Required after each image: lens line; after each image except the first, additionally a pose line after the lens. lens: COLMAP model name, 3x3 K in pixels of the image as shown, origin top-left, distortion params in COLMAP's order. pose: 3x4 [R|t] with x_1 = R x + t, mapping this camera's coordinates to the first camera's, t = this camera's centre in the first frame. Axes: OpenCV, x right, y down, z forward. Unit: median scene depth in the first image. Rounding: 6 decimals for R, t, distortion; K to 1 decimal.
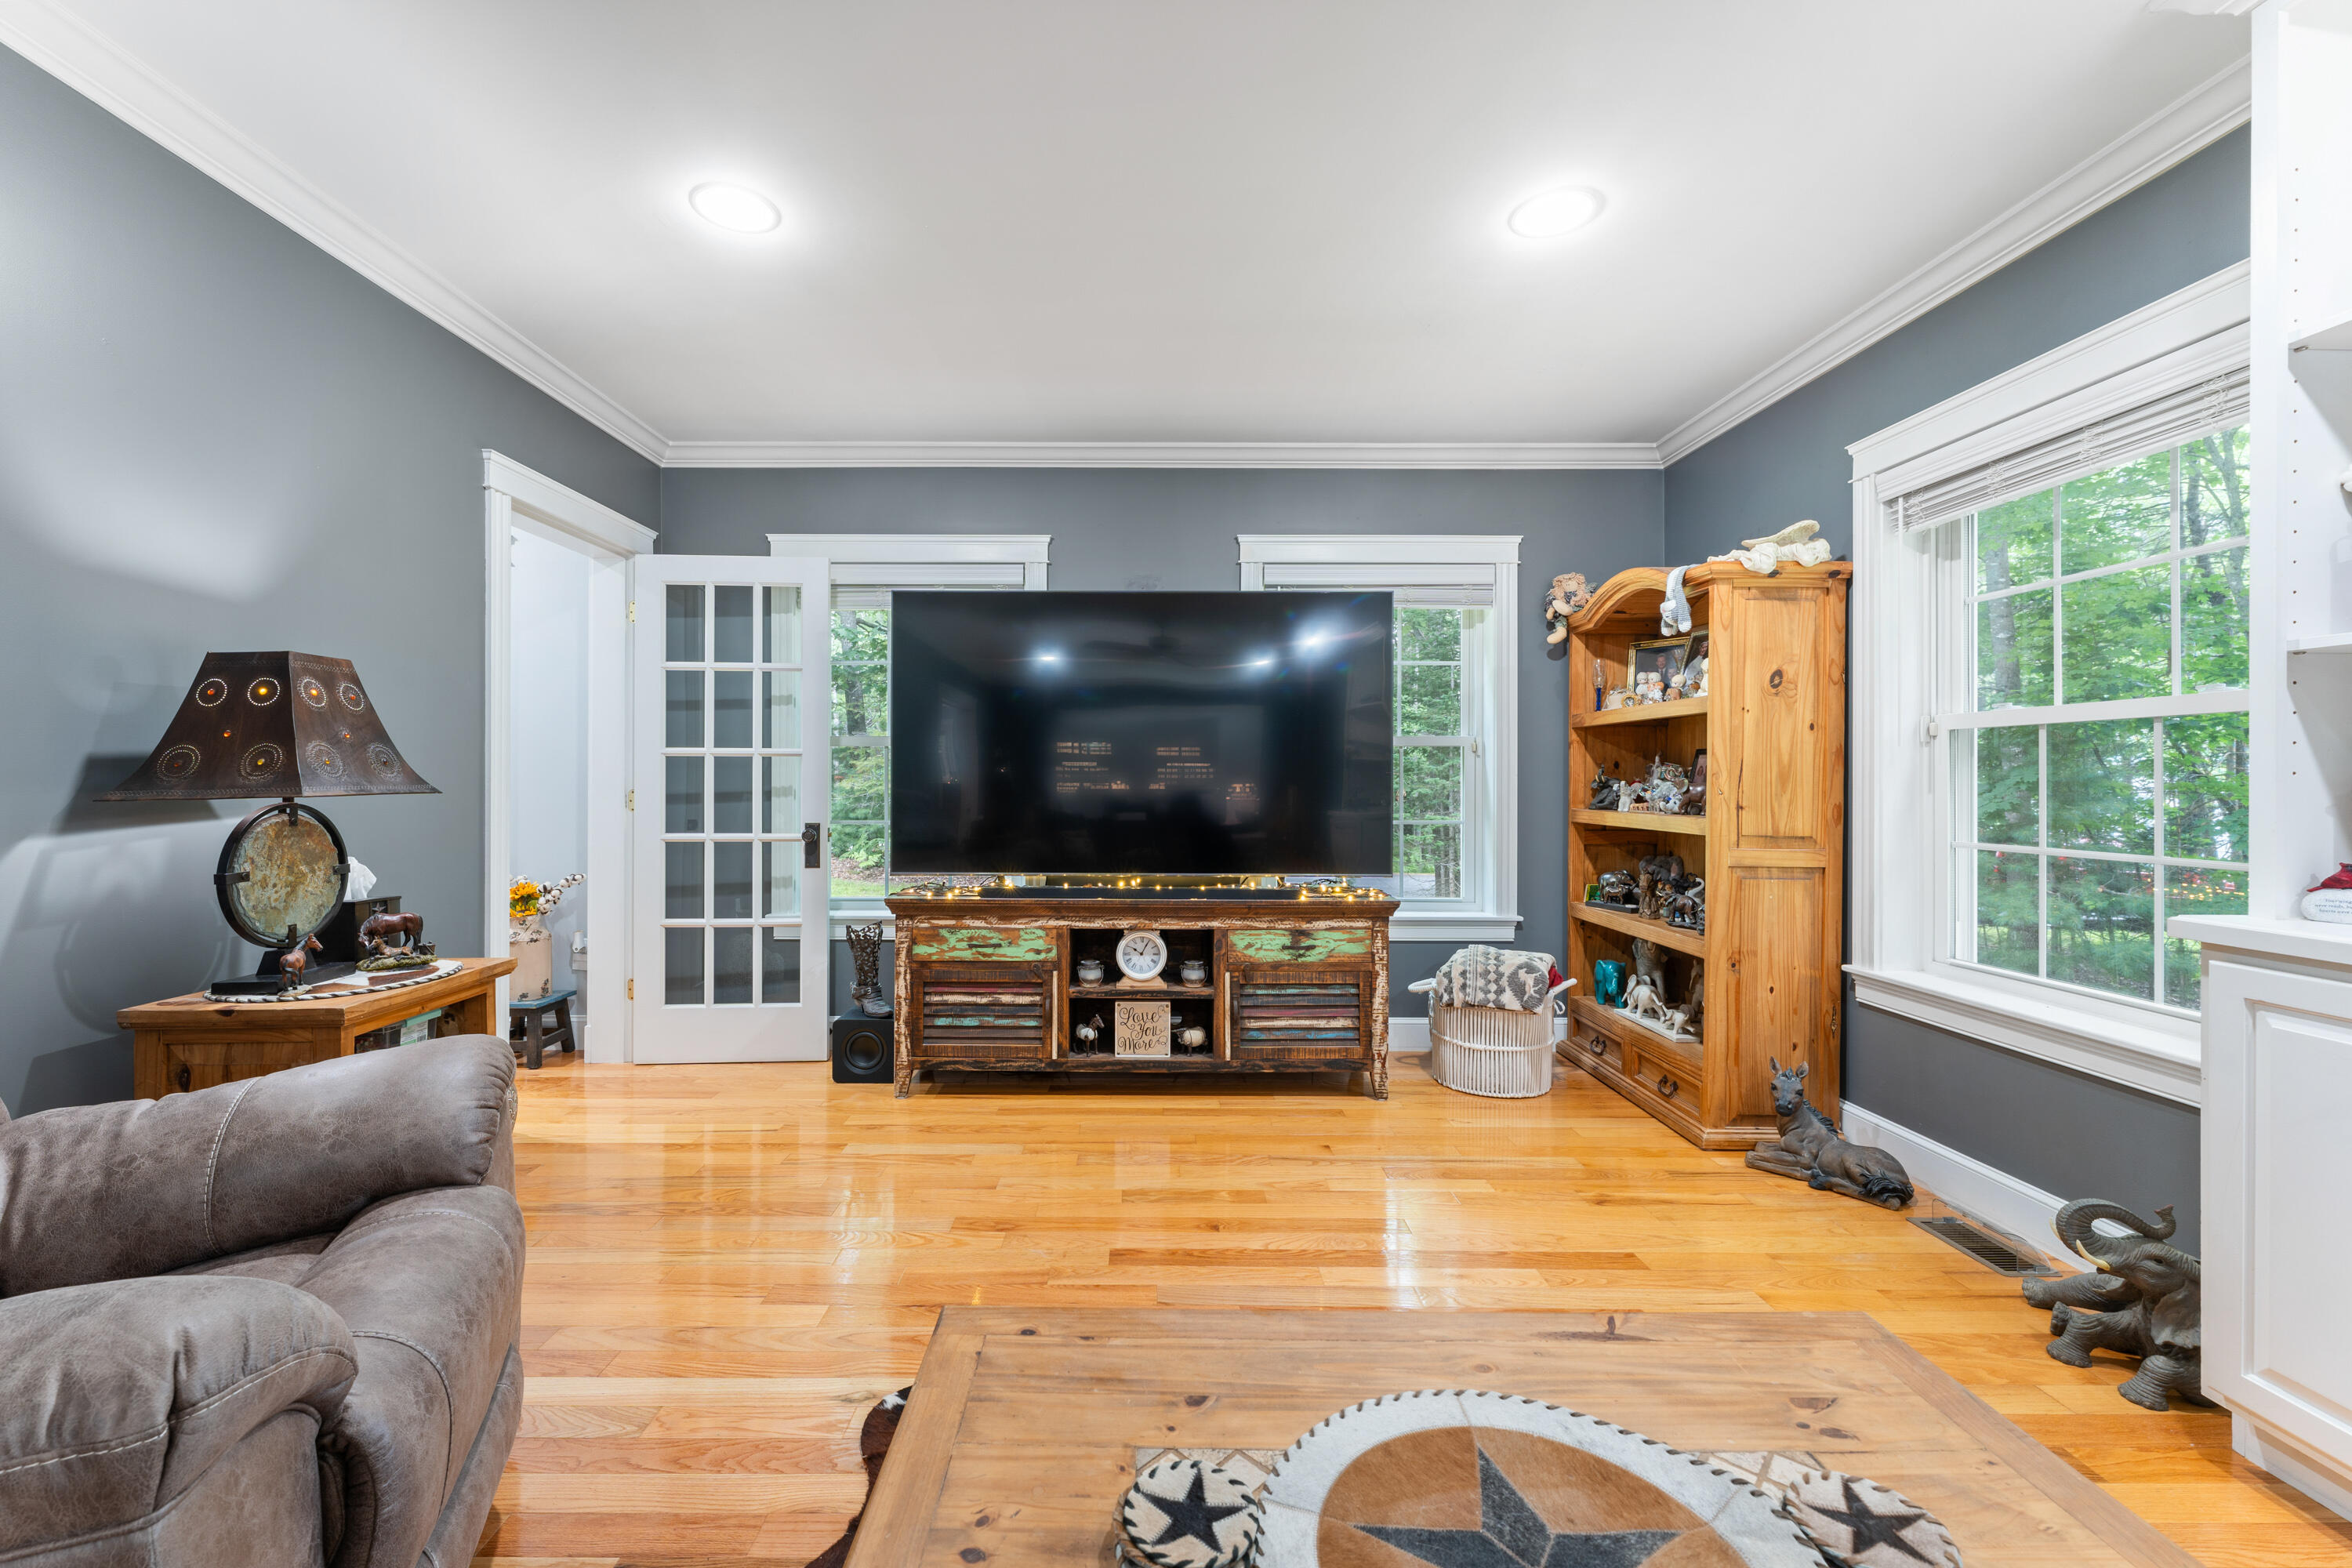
lens RADIAL K [[924.0, 0, 1164.2], [0, 924.0, 787.6], [0, 0, 1]] dist [-0.000867, 0.000077]
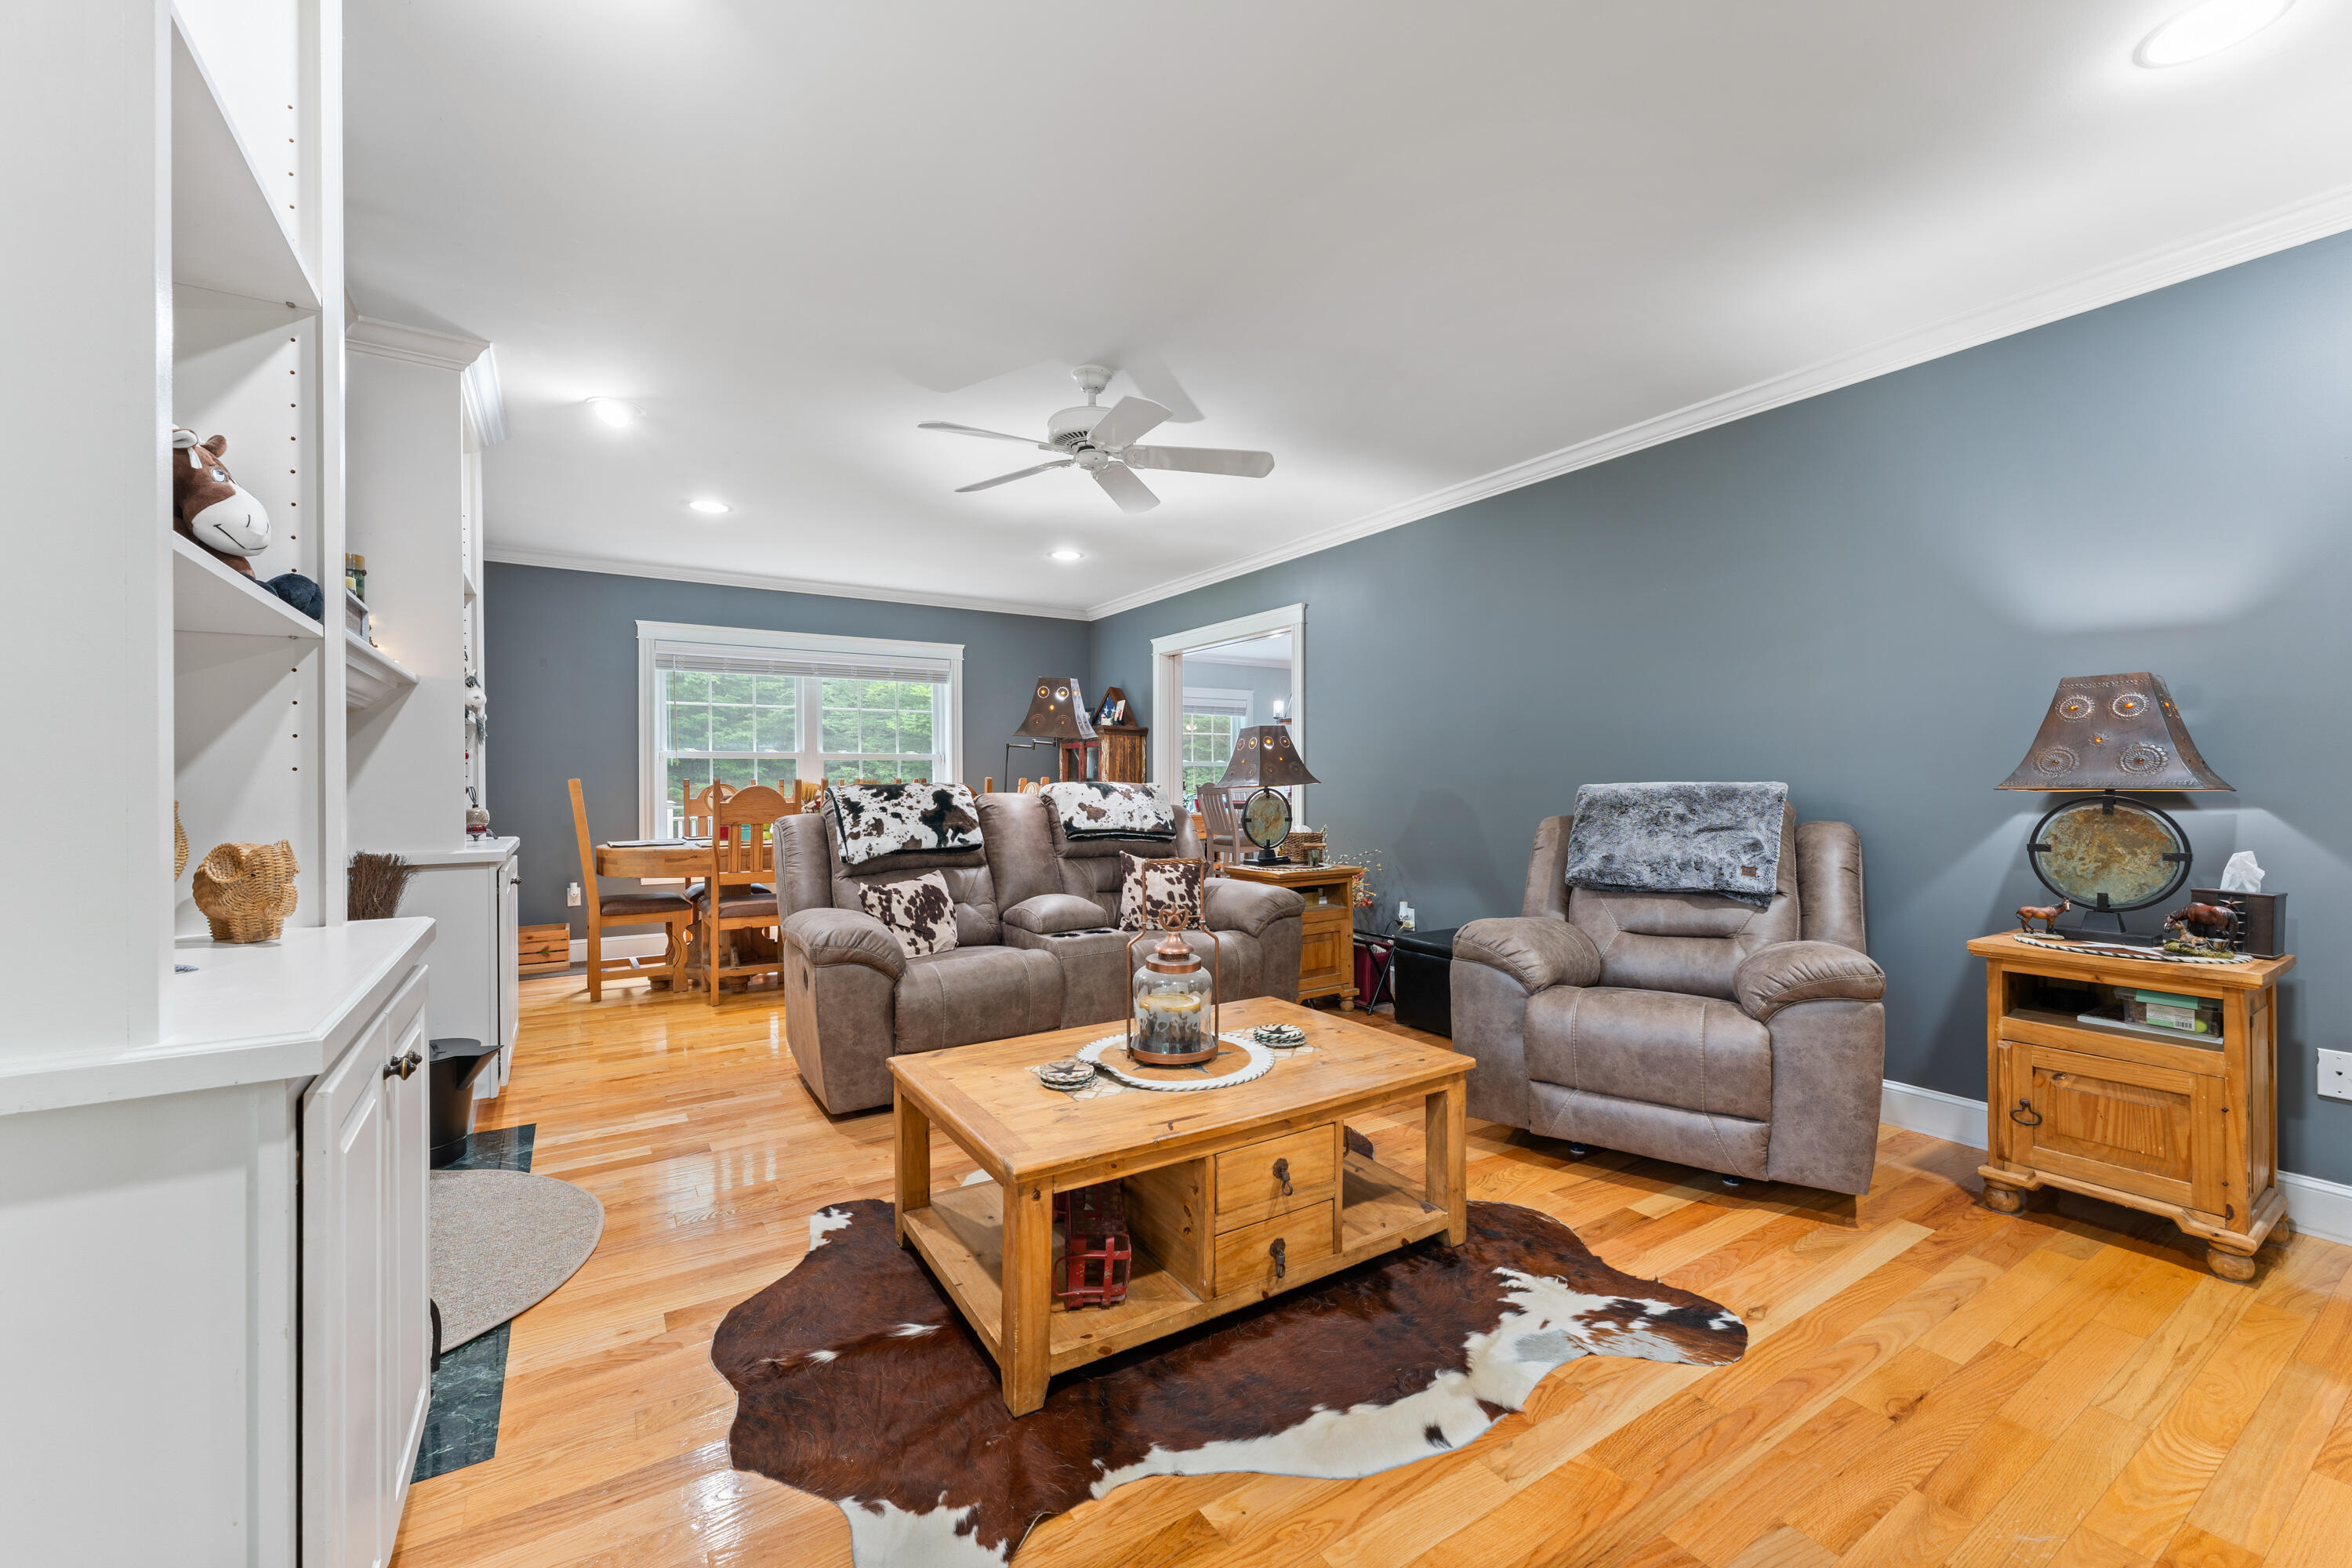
lens RADIAL K [[924.0, 0, 1171.3], [0, 924.0, 780.1], [0, 0, 1]] dist [-0.000867, 0.000077]
pose [[-0.843454, 0.001536, -0.537199, 0.812385], [-0.001373, 0.999986, 0.005015, -0.009030], [0.537199, 0.004967, -0.843441, 1.418308]]
